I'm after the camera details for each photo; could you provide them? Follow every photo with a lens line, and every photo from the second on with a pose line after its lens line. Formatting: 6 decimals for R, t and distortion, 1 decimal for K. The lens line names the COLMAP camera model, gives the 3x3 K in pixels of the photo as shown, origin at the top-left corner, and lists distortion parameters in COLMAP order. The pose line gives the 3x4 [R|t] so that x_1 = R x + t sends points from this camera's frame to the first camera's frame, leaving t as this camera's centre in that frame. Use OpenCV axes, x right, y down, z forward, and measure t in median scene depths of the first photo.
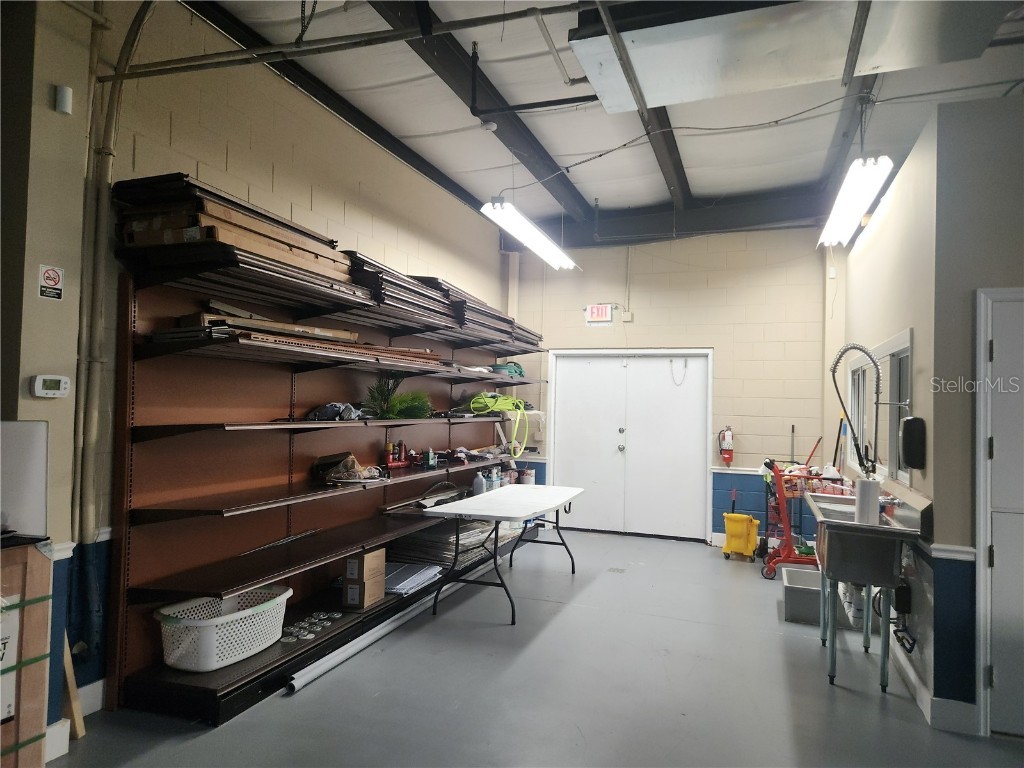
lens RADIAL K [[687.8, 0, 505.9], [0, 687.8, 383.5], [0, 0, 1]] dist [0.051904, -0.010798]
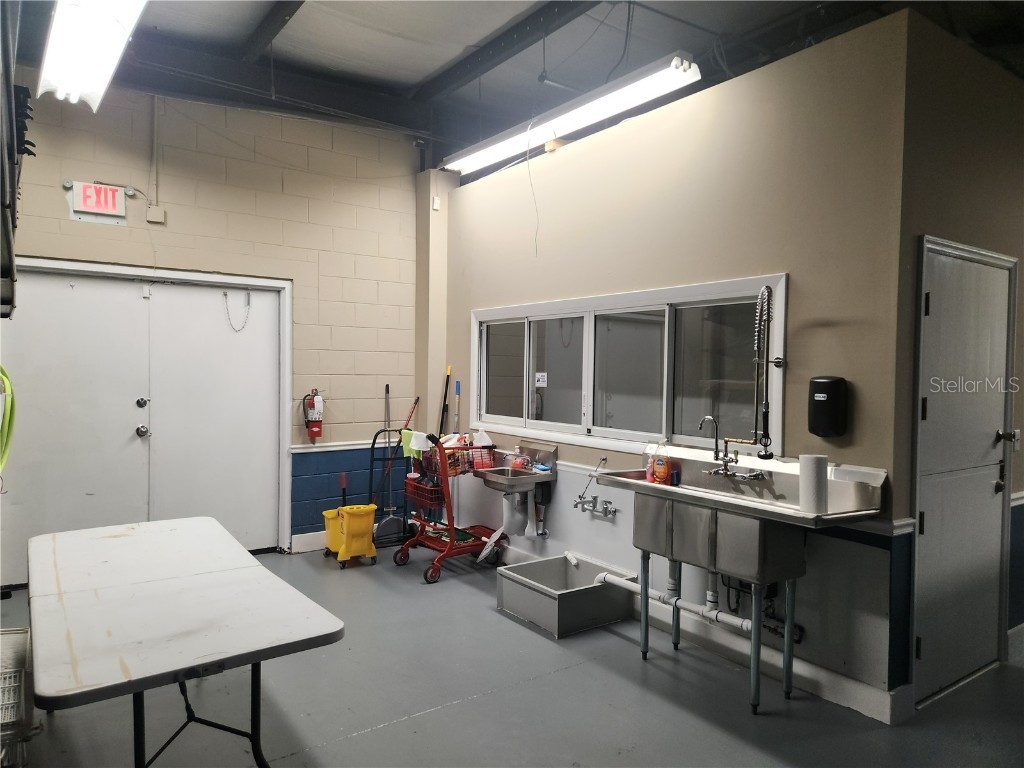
lens RADIAL K [[687.8, 0, 513.8], [0, 687.8, 390.8], [0, 0, 1]] dist [0.051904, -0.010798]
pose [[0.562924, -0.044923, 0.825287, -0.164853], [-0.023397, 0.997256, 0.070243, 0.006682], [-0.826177, -0.058850, 0.560328, 0.404117]]
